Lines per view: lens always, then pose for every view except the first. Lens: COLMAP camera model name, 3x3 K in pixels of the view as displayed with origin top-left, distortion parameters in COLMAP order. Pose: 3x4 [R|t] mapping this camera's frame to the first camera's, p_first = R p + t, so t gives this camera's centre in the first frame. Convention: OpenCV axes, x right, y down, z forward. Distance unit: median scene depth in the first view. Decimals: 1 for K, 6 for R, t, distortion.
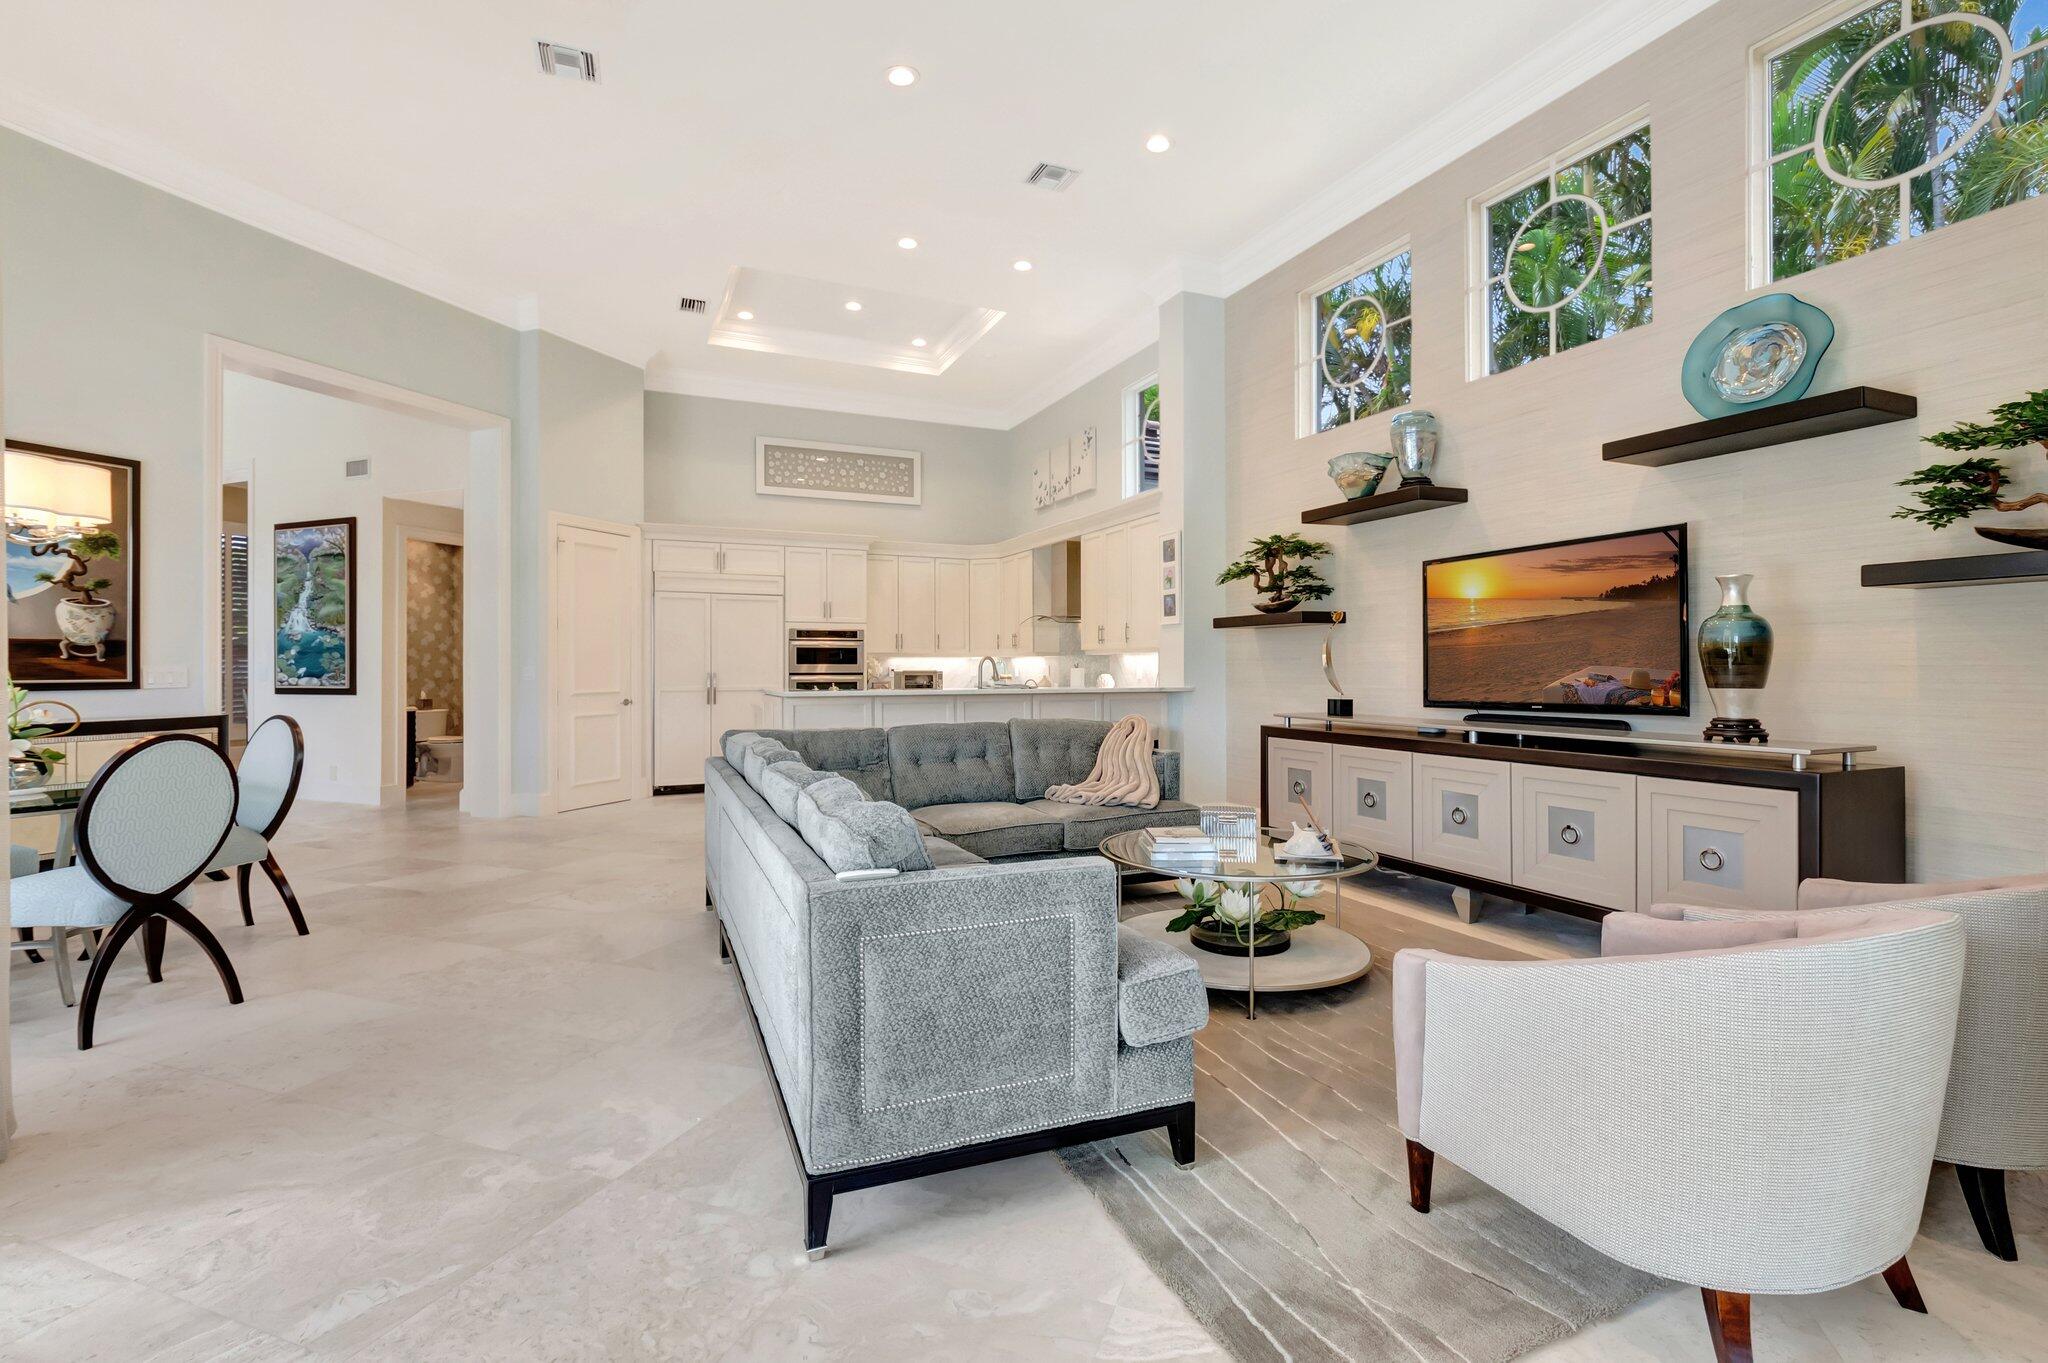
lens RADIAL K [[918.5, 0, 1020.7], [0, 918.5, 670.5], [0, 0, 1]] dist [0.000955, 0.000543]
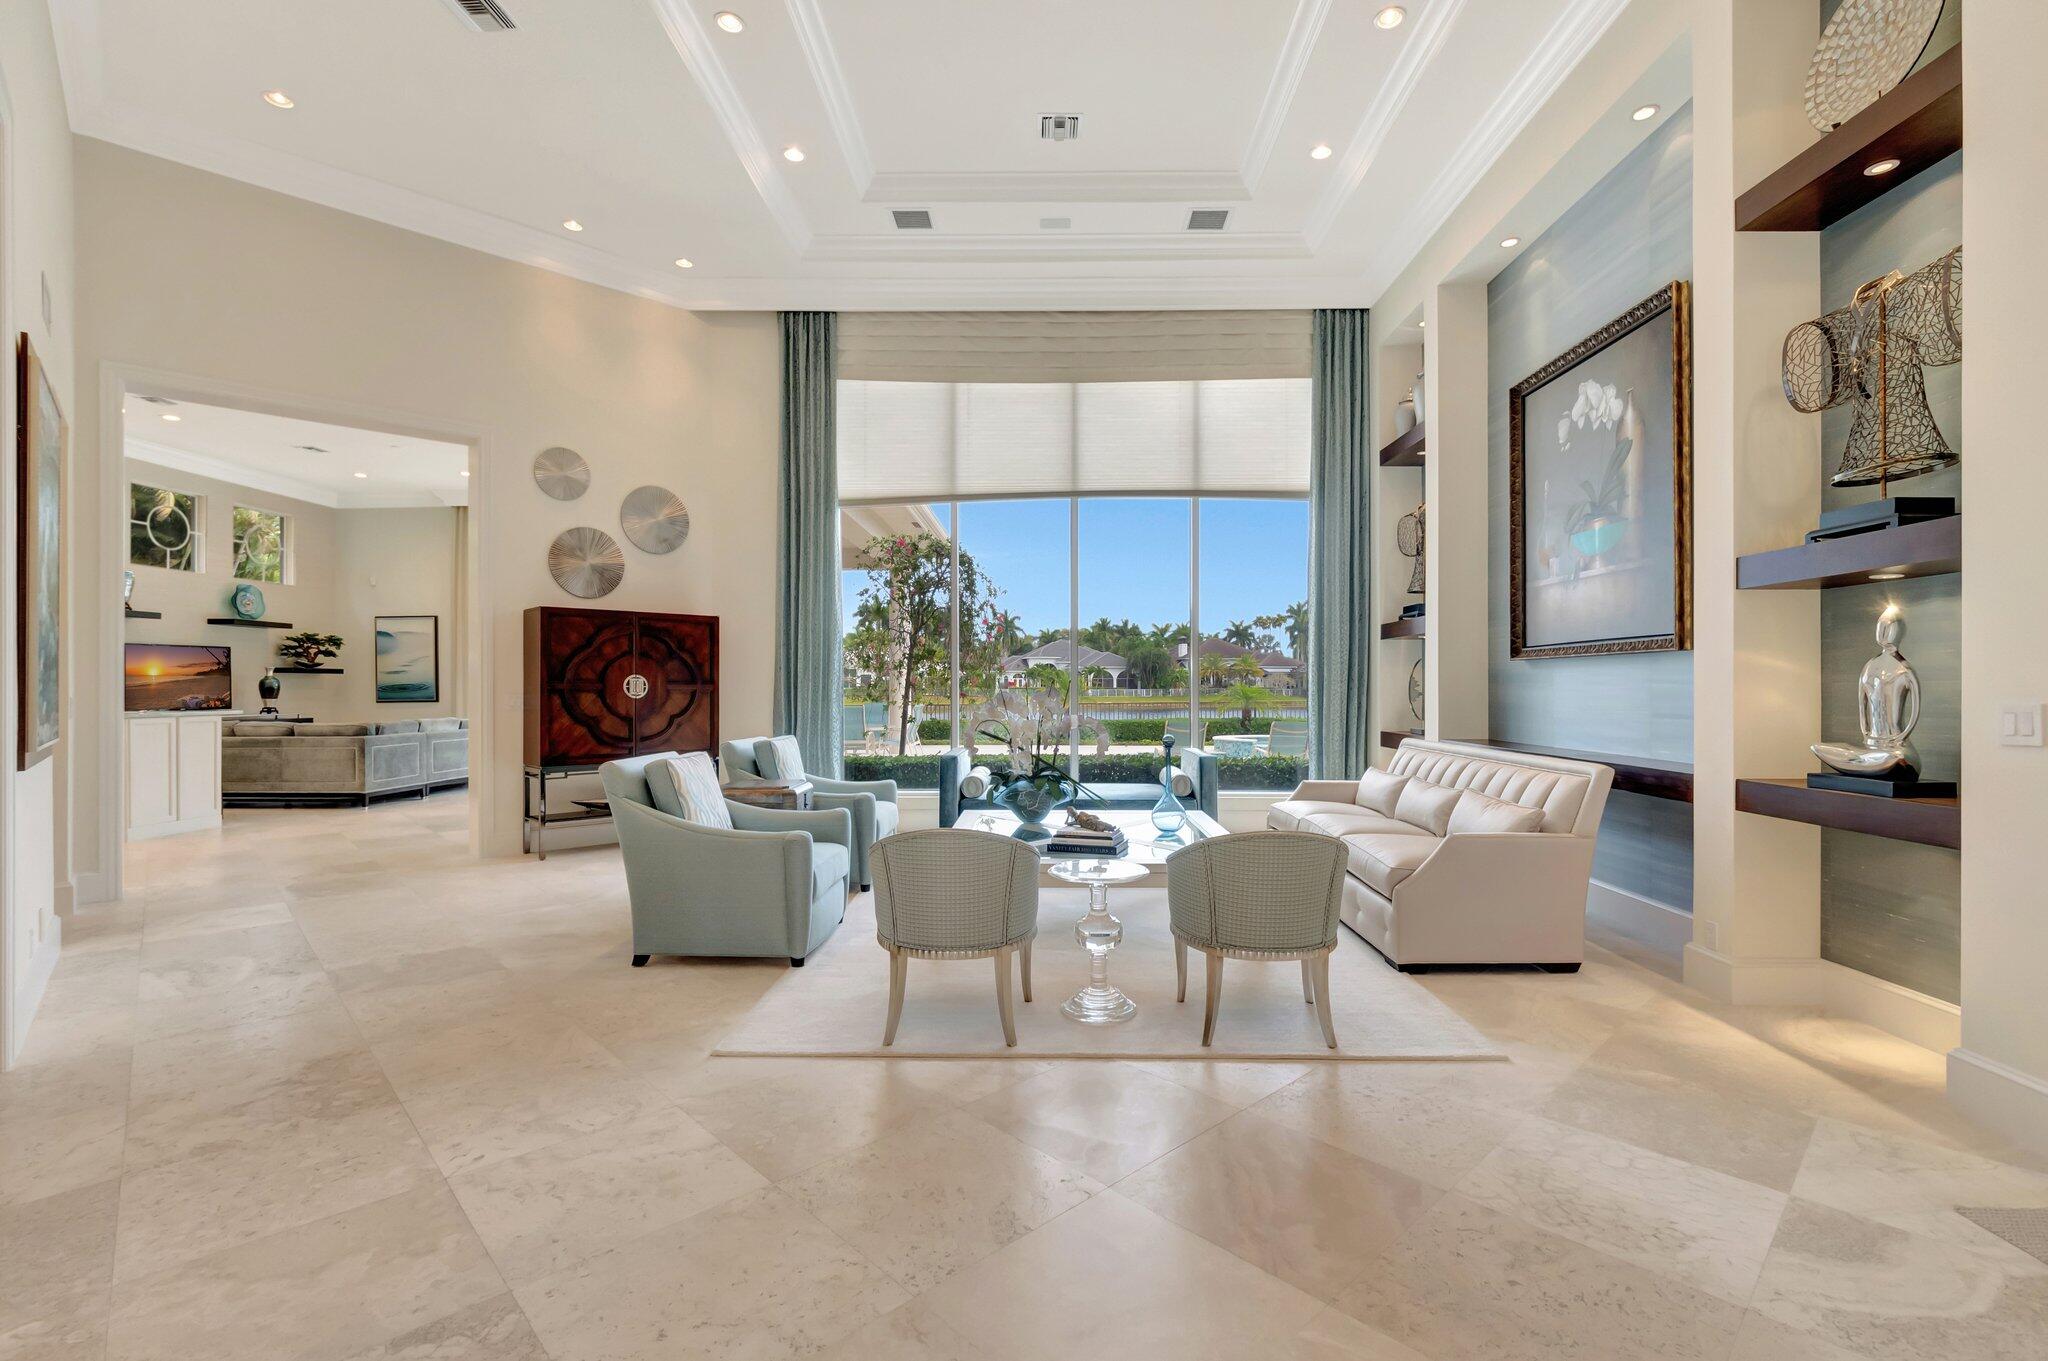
lens RADIAL K [[919.4, 0, 1037.1], [0, 919.4, 682.6], [0, 0, 1]] dist [-0.003787, -0.000814]
pose [[-0.908394, 0.006052, 0.418071, -2.237226], [0.006014, 0.999981, -0.001410, -0.013880], [-0.418072, 0.001234, -0.908413, 1.936782]]
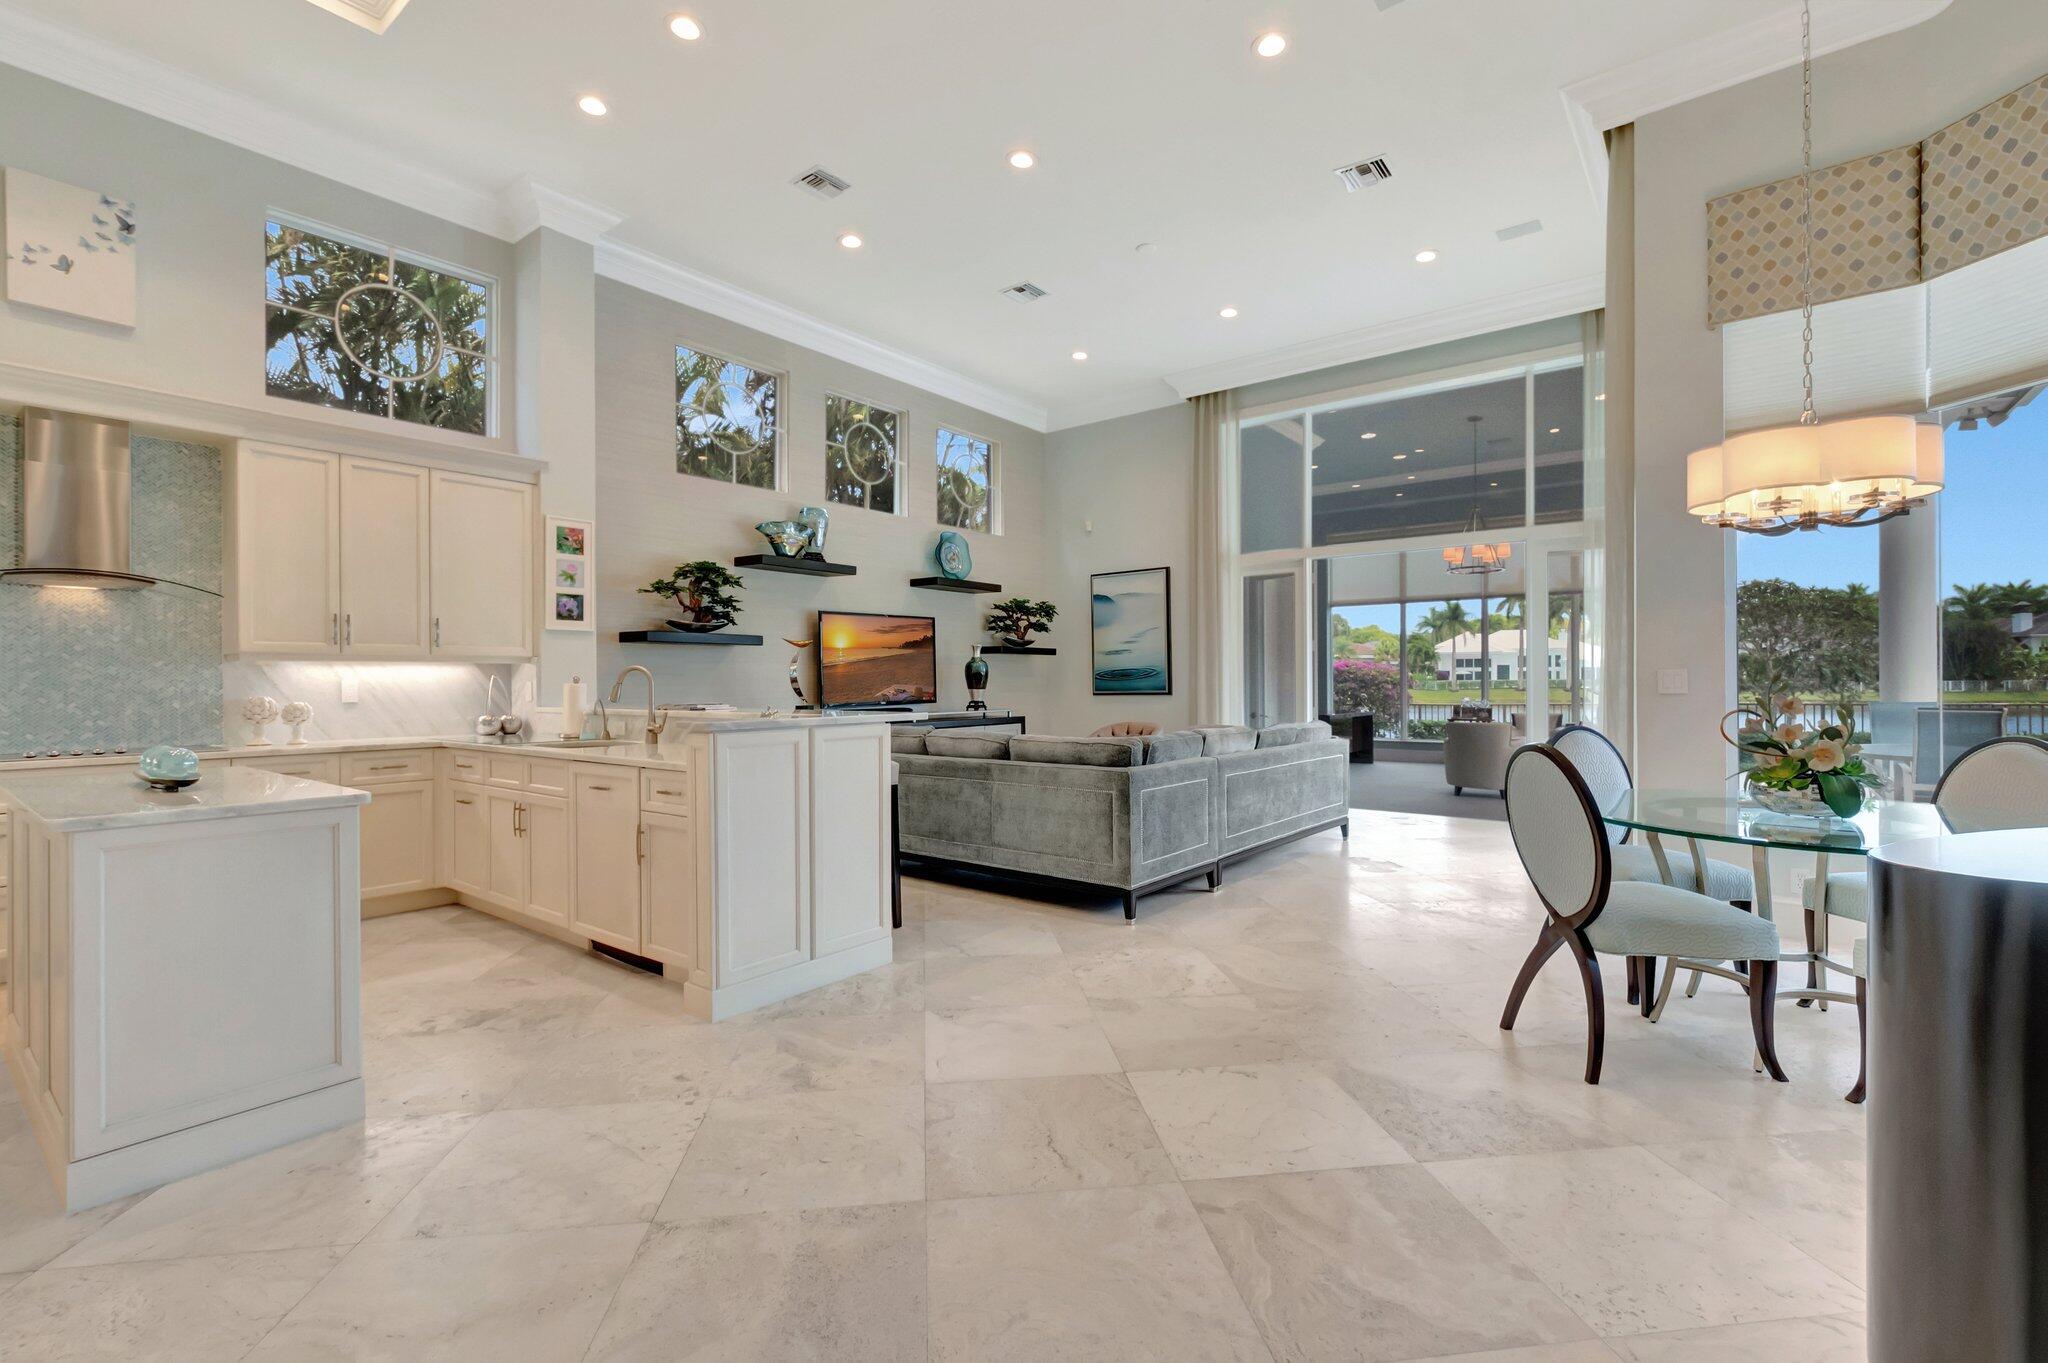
lens RADIAL K [[901.4, 0, 1029.5], [0, 901.4, 678.6], [0, 0, 1]] dist [-0.004562, -0.000035]
pose [[-0.475072, 0.007898, 0.879912, -0.973589], [0.010022, 0.999943, -0.003565, -0.000114], [-0.879890, 0.007125, -0.475124, 1.328225]]
